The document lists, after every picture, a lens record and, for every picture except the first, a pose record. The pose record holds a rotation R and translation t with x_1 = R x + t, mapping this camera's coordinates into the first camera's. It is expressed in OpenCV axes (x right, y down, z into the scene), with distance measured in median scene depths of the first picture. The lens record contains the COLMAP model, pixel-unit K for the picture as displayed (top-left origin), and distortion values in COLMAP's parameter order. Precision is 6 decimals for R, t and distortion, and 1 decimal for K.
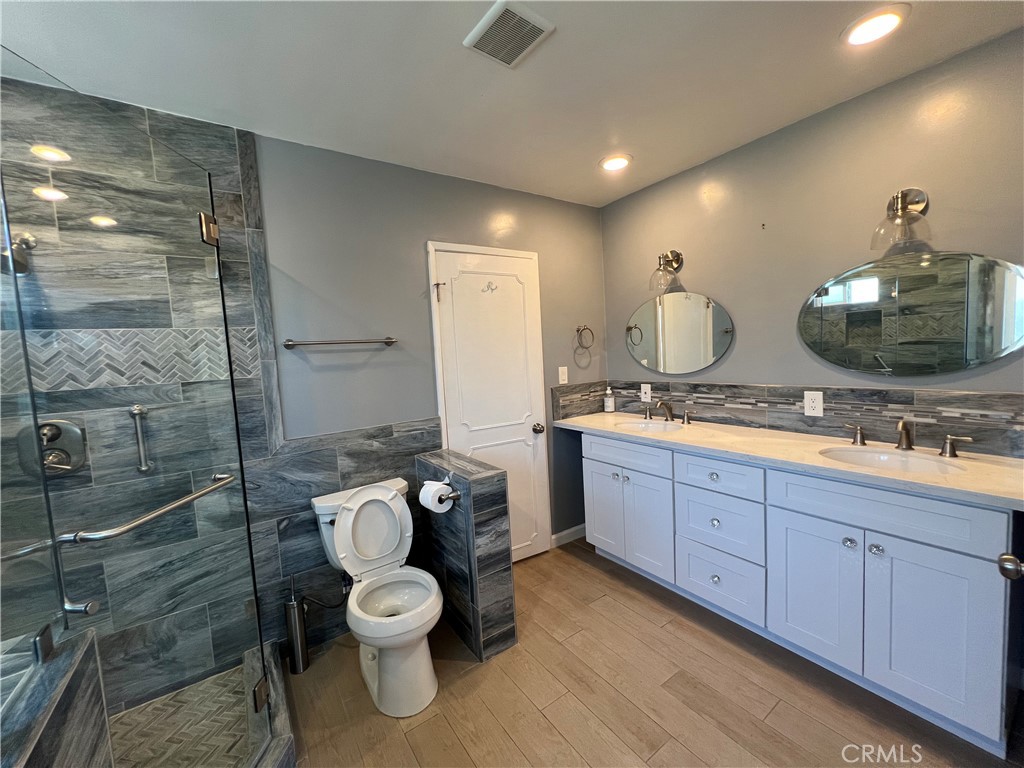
lens RADIAL K [[411.3, 0, 509.2], [0, 411.3, 383.9], [0, 0, 1]] dist [0.000501, 0.000401]
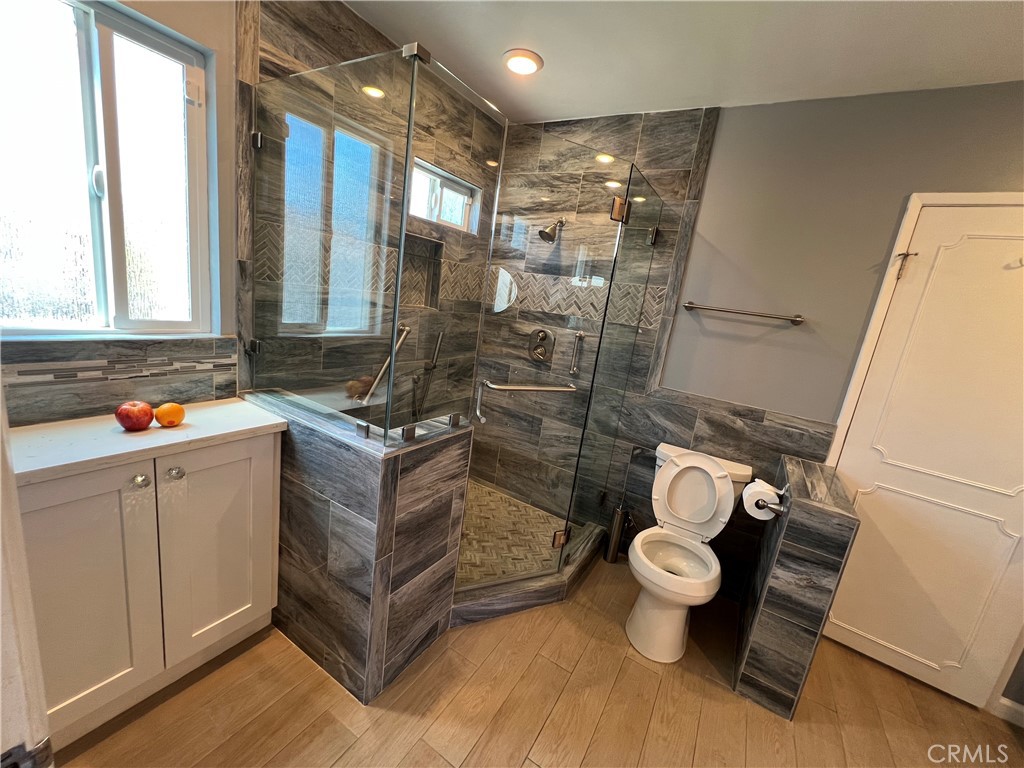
lens RADIAL K [[411.3, 0, 509.2], [0, 411.3, 383.9], [0, 0, 1]] dist [0.000501, 0.000401]
pose [[0.395491, 0.304144, -0.866650, 0.304298], [-0.227675, 0.946595, 0.228302, -0.041366], [0.889804, 0.107023, 0.443616, 0.101966]]
